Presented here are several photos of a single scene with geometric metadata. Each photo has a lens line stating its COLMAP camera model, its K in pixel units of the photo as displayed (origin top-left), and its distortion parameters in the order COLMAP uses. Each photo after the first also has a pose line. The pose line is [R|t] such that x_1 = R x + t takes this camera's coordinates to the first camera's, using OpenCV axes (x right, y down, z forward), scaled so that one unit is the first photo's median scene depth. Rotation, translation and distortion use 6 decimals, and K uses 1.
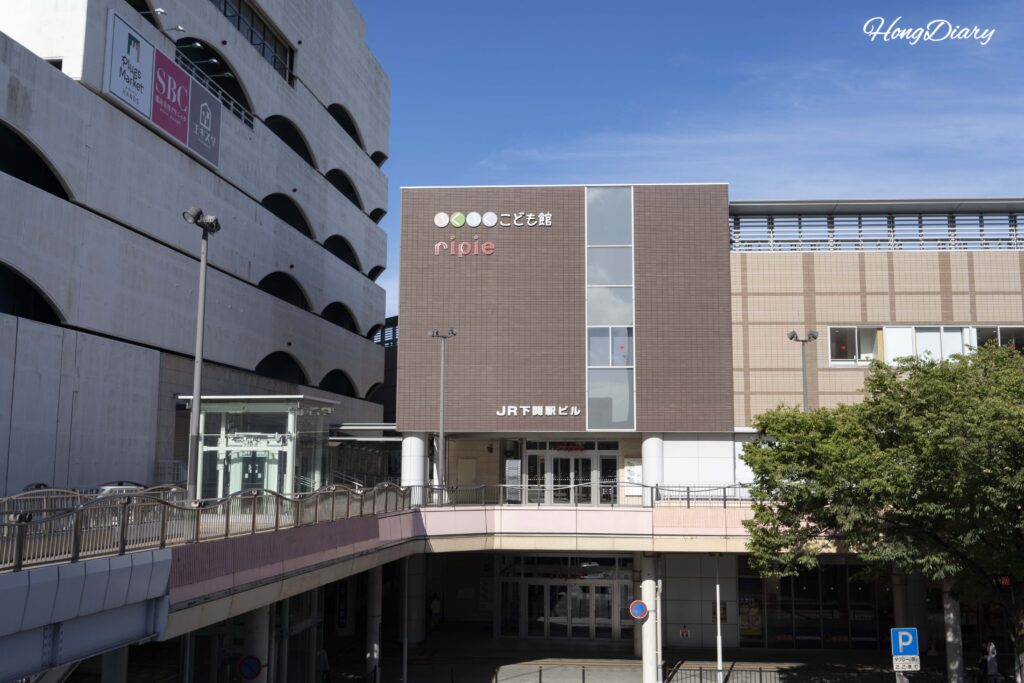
lens RADIAL K [[1002.6, 0, 512.6], [0, 1002.6, 340.0], [0, 0, 1]] dist [-0.002111, 0.000000]
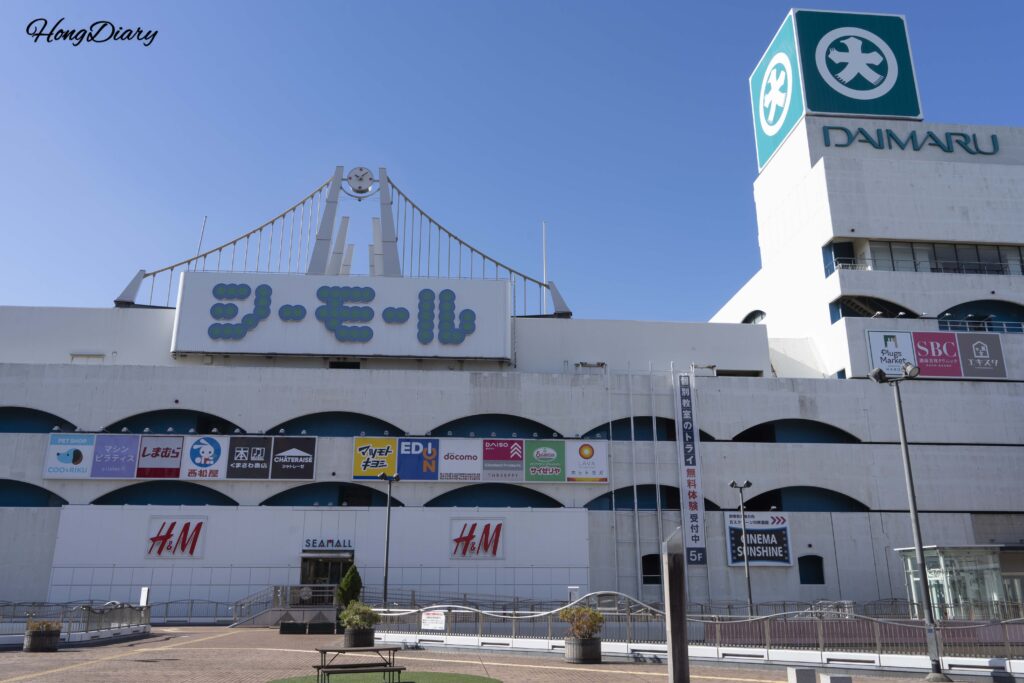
lens RADIAL K [[812.5, 0, 511.2], [0, 812.5, 340.7], [0, 0, 1]] dist [0.002209, -0.000235]
pose [[0.212578, -0.293238, -0.932106, 0.925230], [0.129930, 0.953921, -0.270469, 0.005429], [0.968467, -0.063613, 0.240883, 0.021150]]
